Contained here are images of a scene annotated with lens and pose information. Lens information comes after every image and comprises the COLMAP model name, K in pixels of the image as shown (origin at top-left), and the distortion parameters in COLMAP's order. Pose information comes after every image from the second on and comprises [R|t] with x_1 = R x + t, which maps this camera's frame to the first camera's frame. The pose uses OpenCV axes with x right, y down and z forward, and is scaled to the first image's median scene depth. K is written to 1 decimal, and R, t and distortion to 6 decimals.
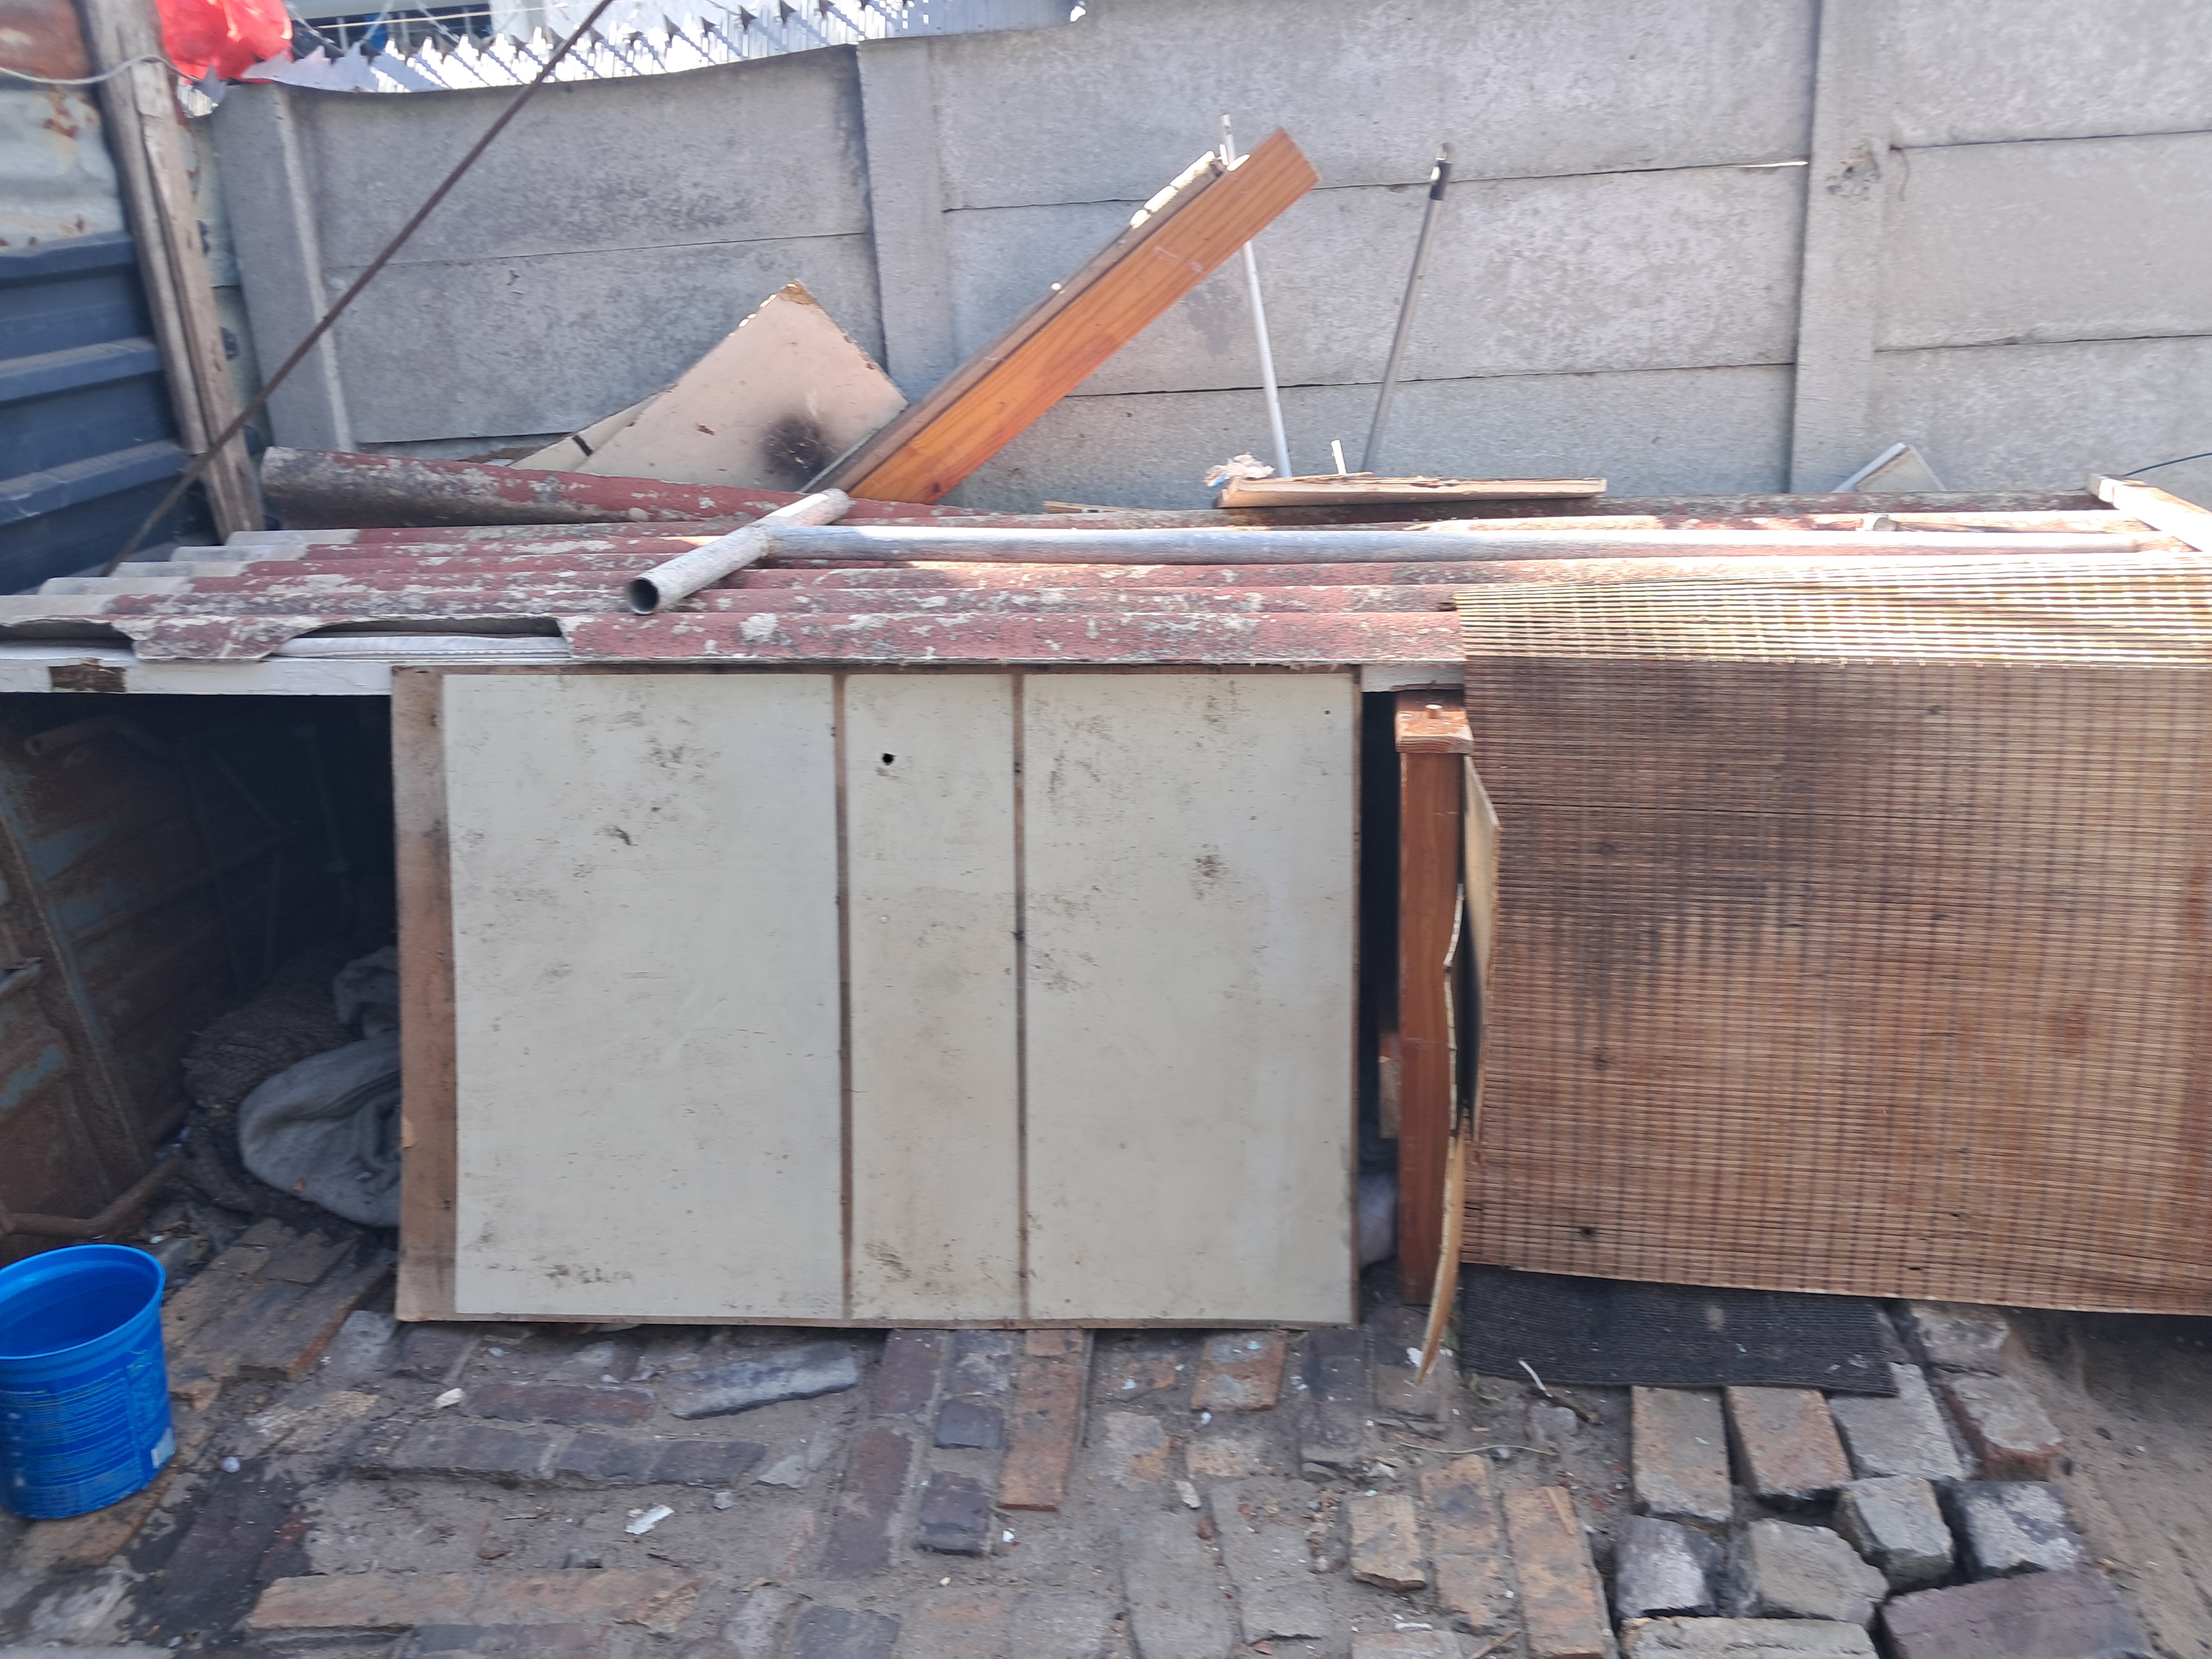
lens RADIAL K [[1770.0, 0, 1170.3], [0, 1770.0, 807.4], [0, 0, 1]] dist [0.014548, -0.016399]
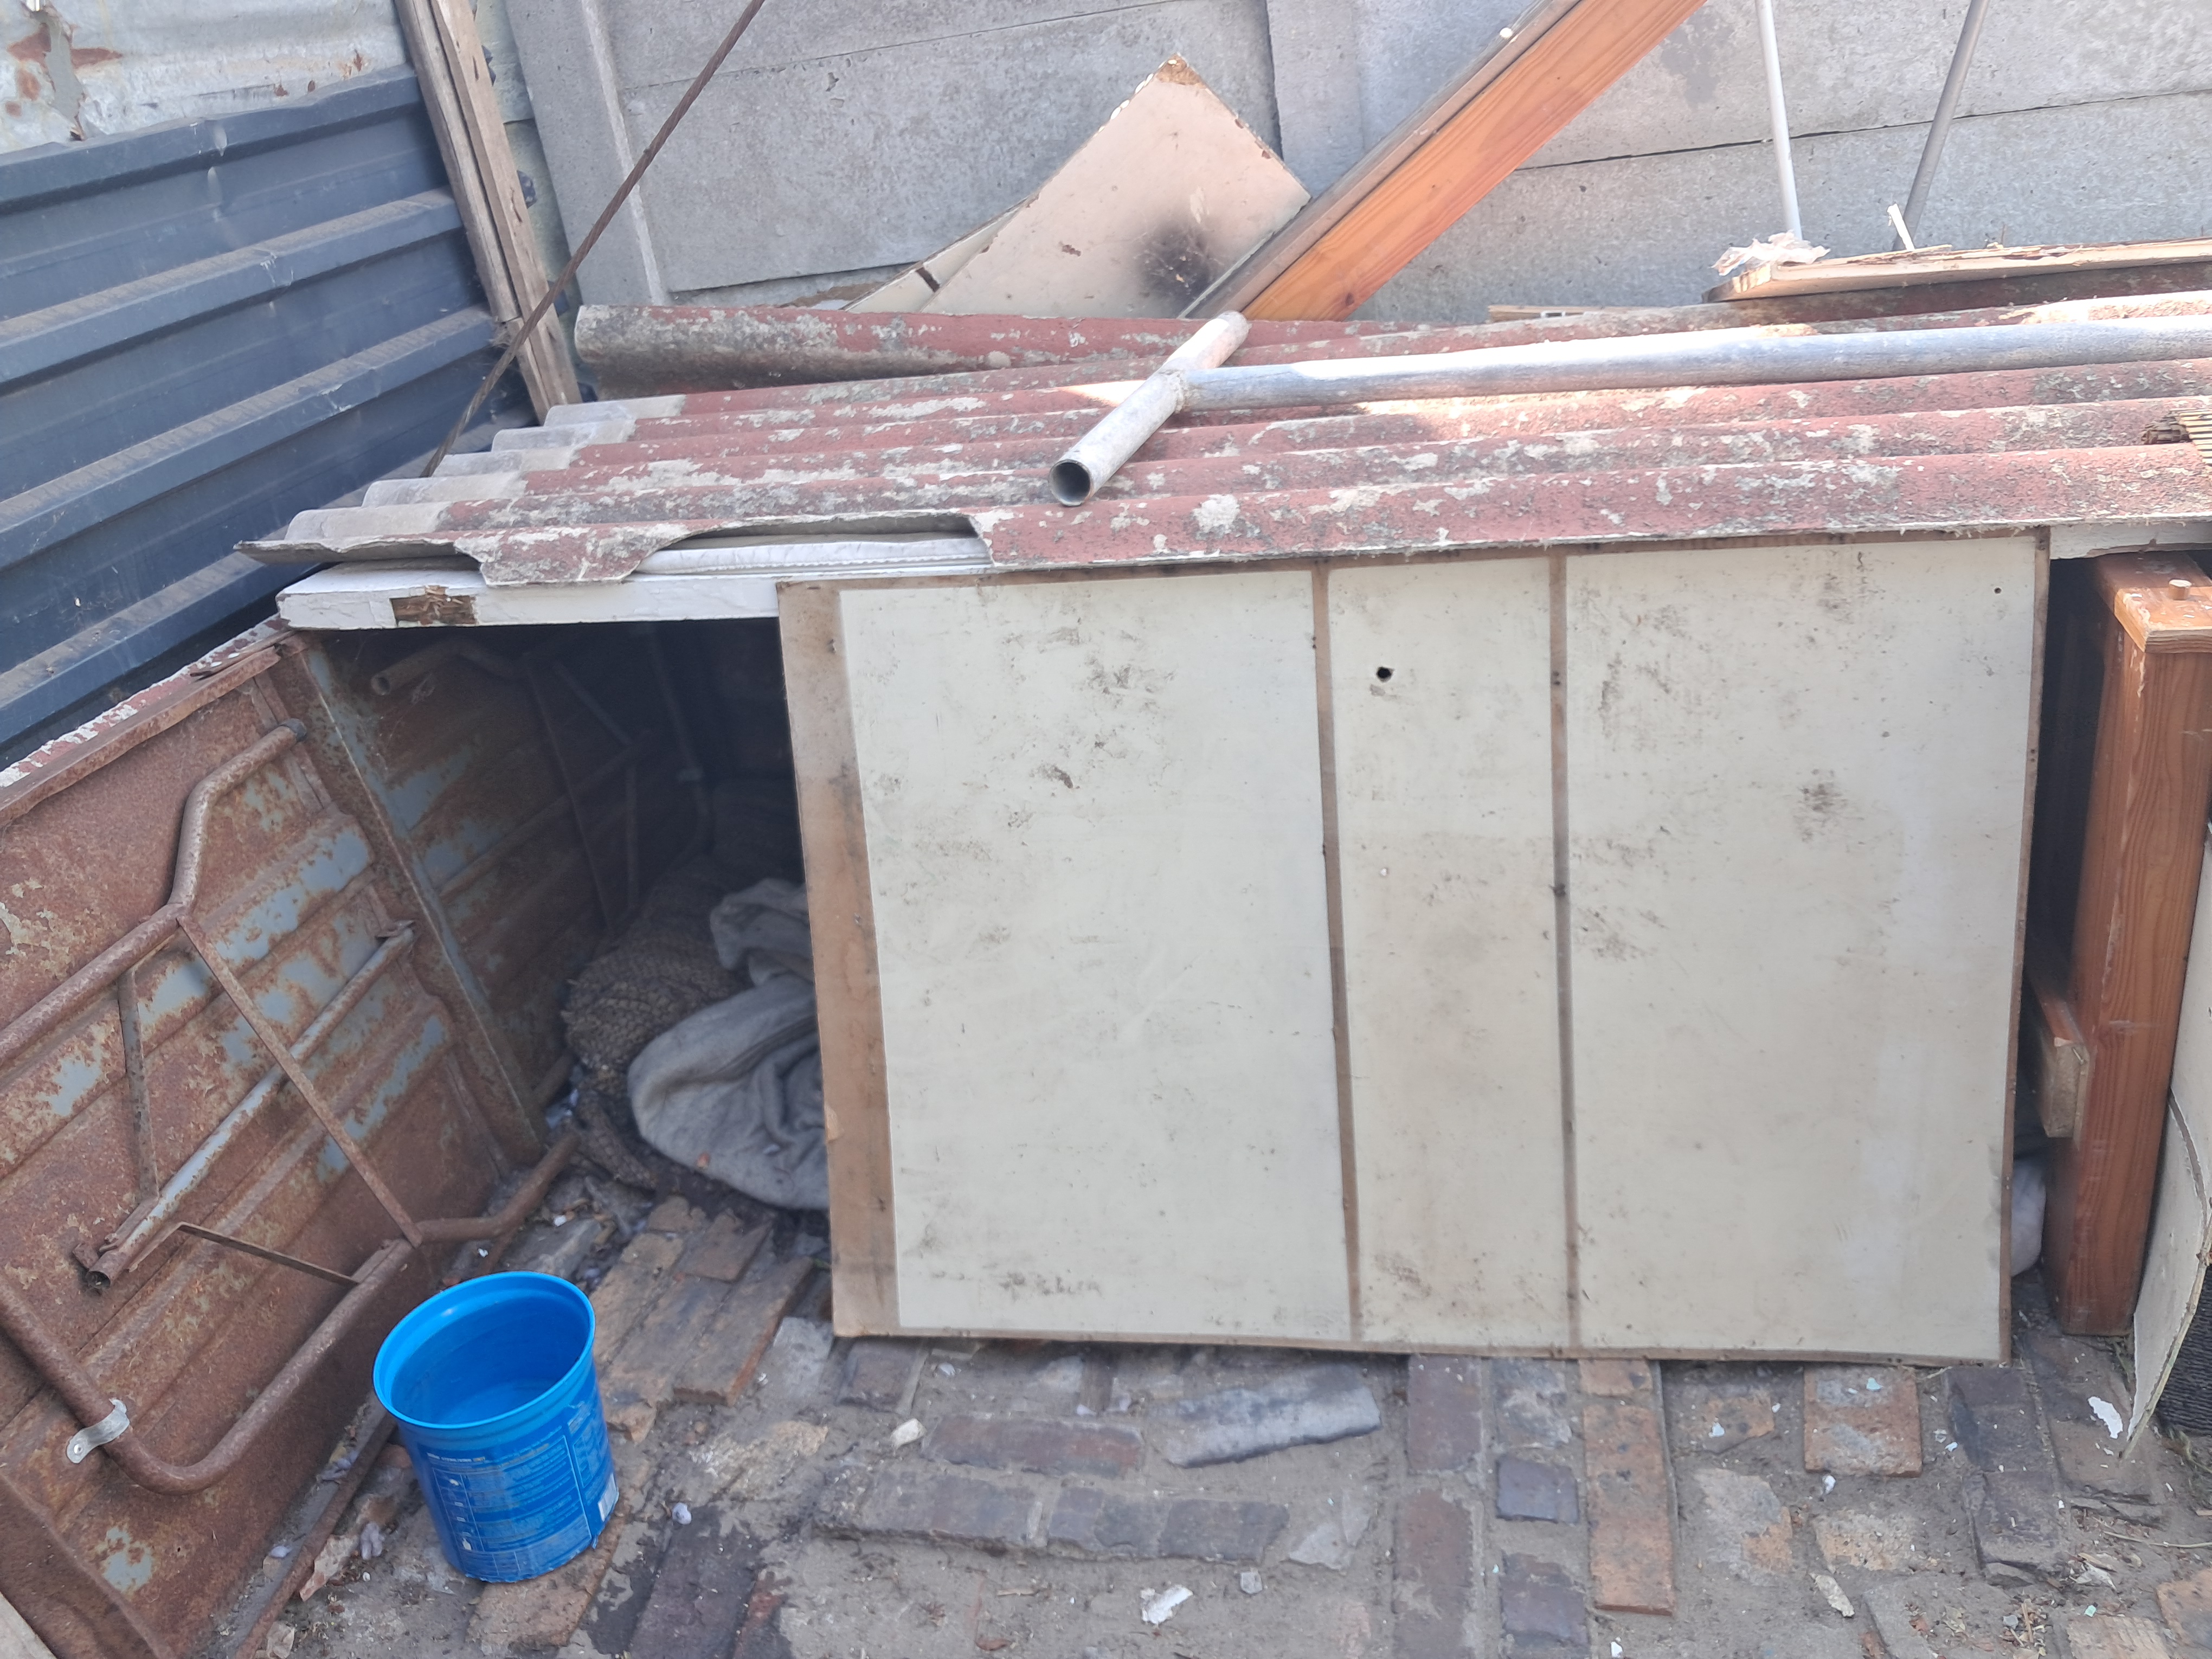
lens RADIAL K [[1770.0, 0, 1152.0], [0, 1770.0, 809.4], [0, 0, 1]] dist [0.014548, -0.016399]
pose [[0.989603, -0.030004, -0.140660, -0.155459], [0.046945, 0.991818, 0.118716, -0.065580], [0.135947, -0.124085, 0.982915, 0.199642]]
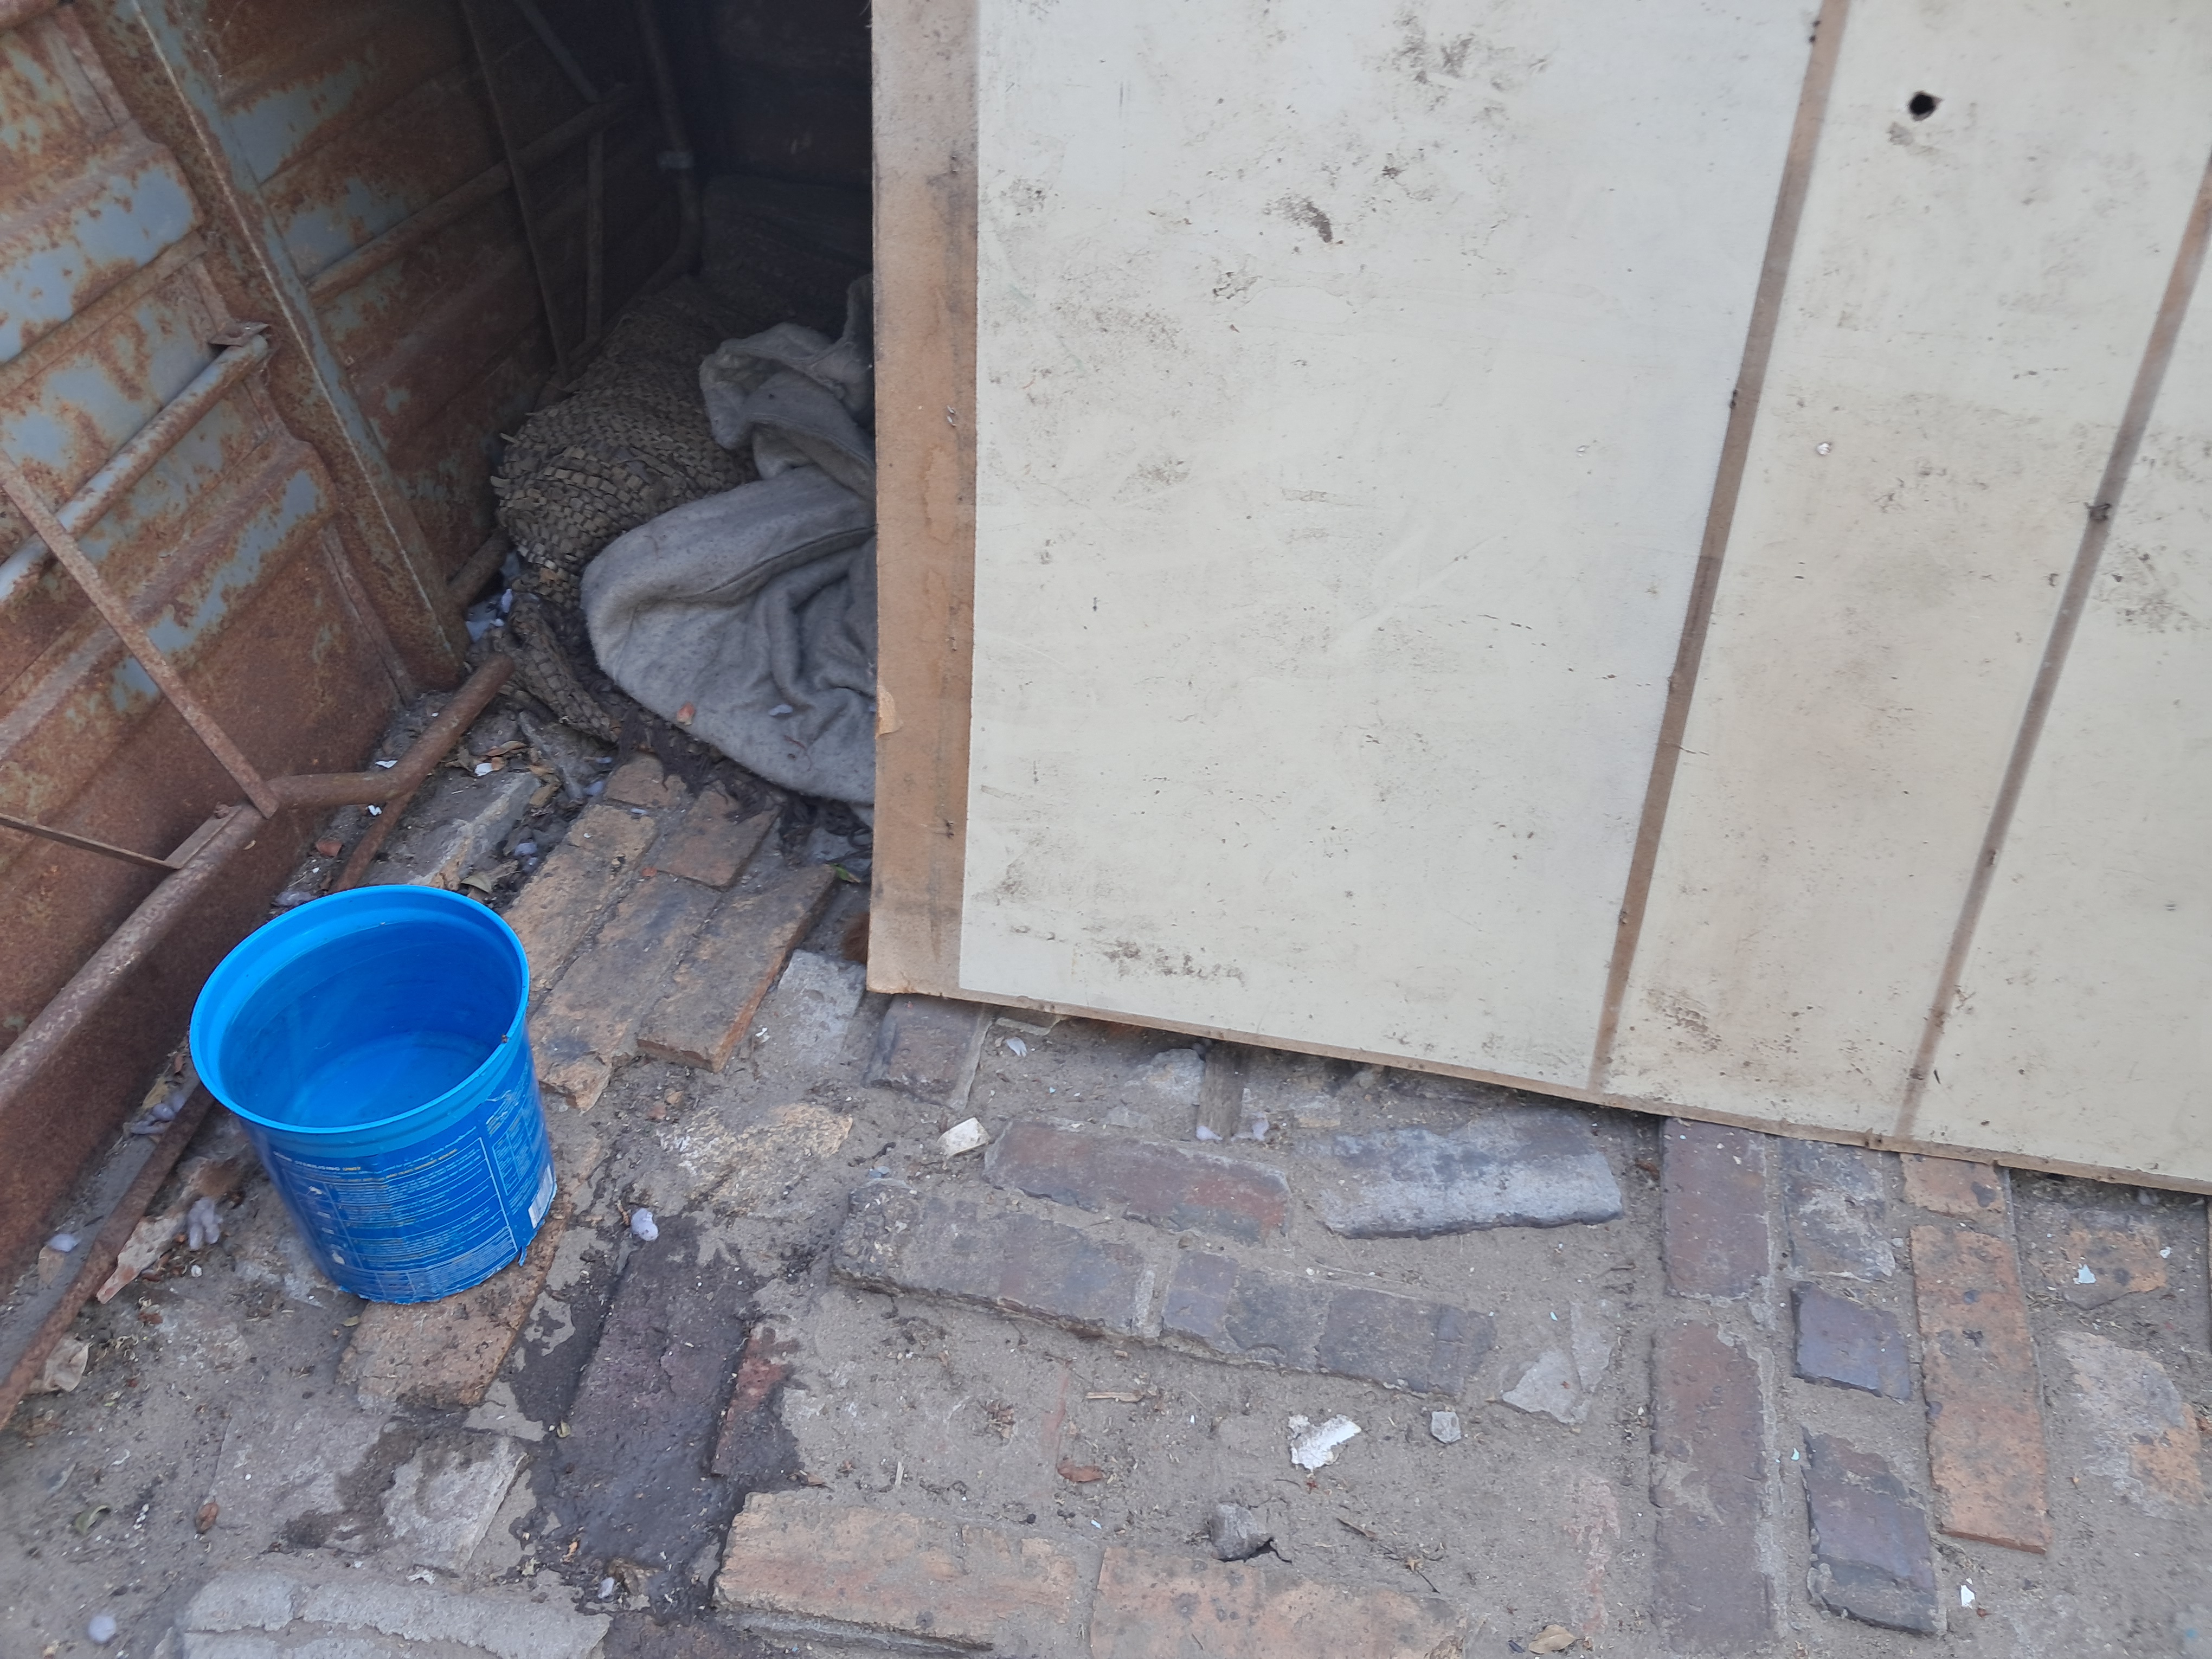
lens RADIAL K [[1770.0, 0, 1159.3], [0, 1770.0, 806.9], [0, 0, 1]] dist [0.014548, -0.016399]
pose [[0.988354, 0.121315, -0.091867, -0.291193], [-0.075933, 0.916338, 0.393141, -0.026916], [0.131875, -0.381586, 0.914877, 0.475125]]
